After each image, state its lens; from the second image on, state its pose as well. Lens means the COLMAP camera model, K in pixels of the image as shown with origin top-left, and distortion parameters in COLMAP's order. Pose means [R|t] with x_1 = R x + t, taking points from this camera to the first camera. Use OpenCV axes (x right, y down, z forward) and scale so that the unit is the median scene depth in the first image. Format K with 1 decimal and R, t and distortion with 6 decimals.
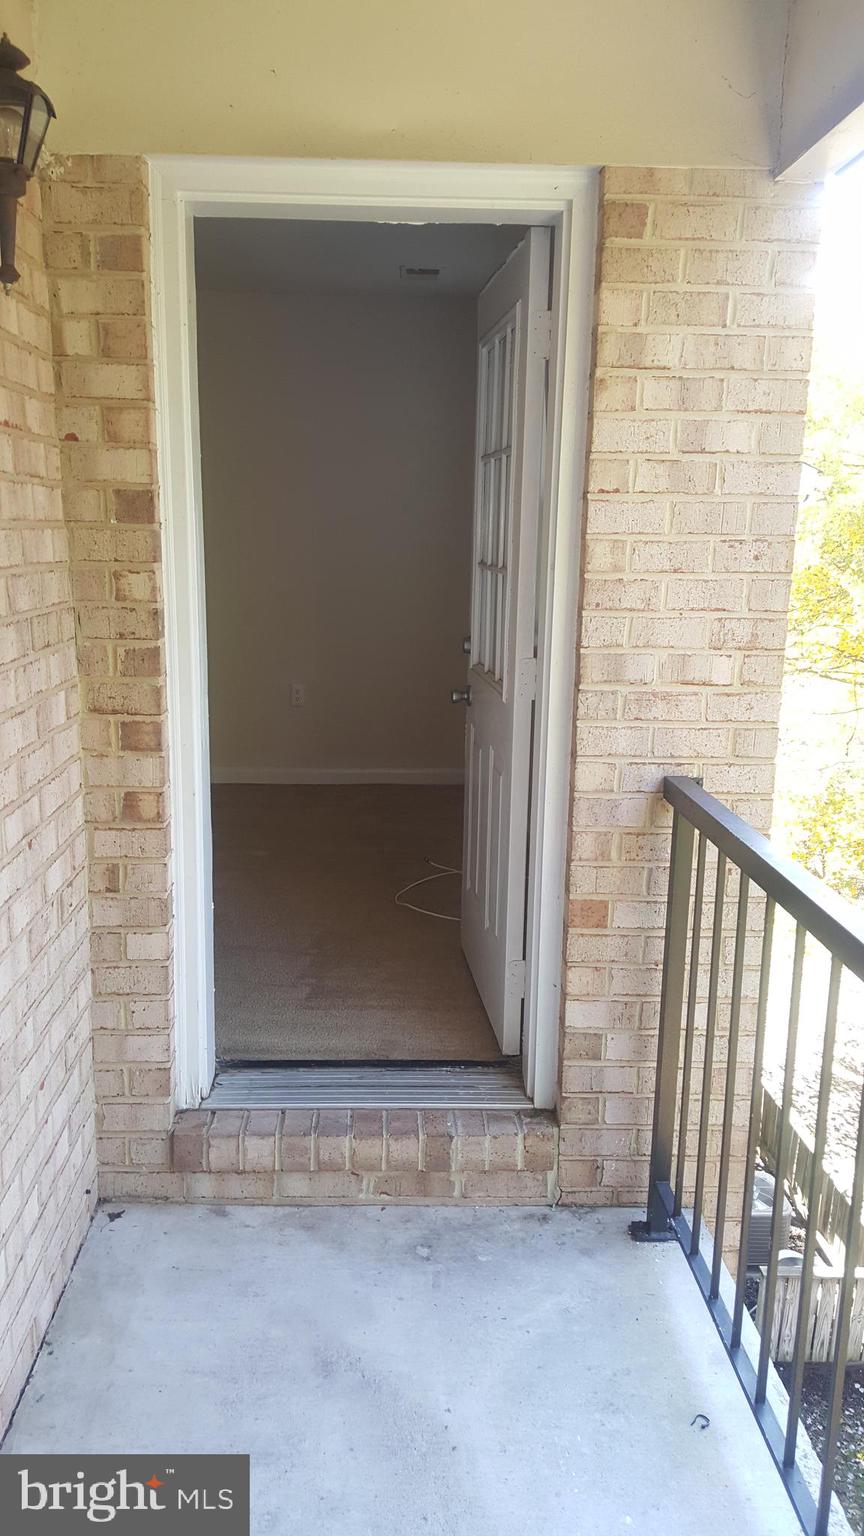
lens RADIAL K [[1132.4, 0, 432.0], [0, 1132.4, 768.0], [0, 0, 1]] dist [0.100429, -0.203974]
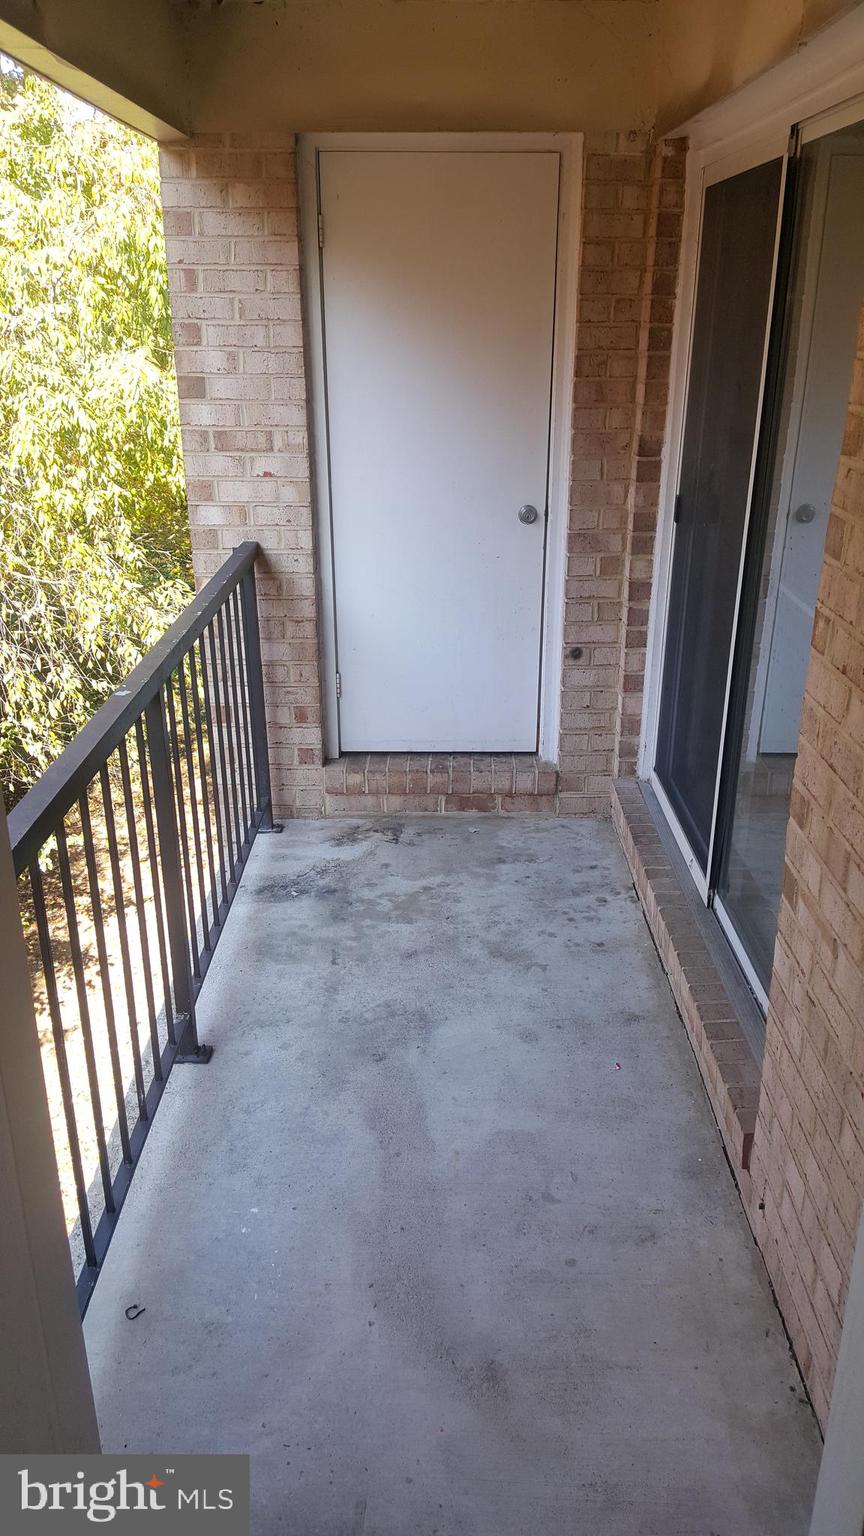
lens RADIAL K [[1132.4, 0, 432.0], [0, 1132.4, 768.0], [0, 0, 1]] dist [0.100429, -0.203974]
pose [[-0.998360, -0.038607, 0.042280, -0.065258], [-0.007815, 0.823432, 0.567361, -0.442191], [-0.056718, 0.566100, -0.822383, 1.550355]]
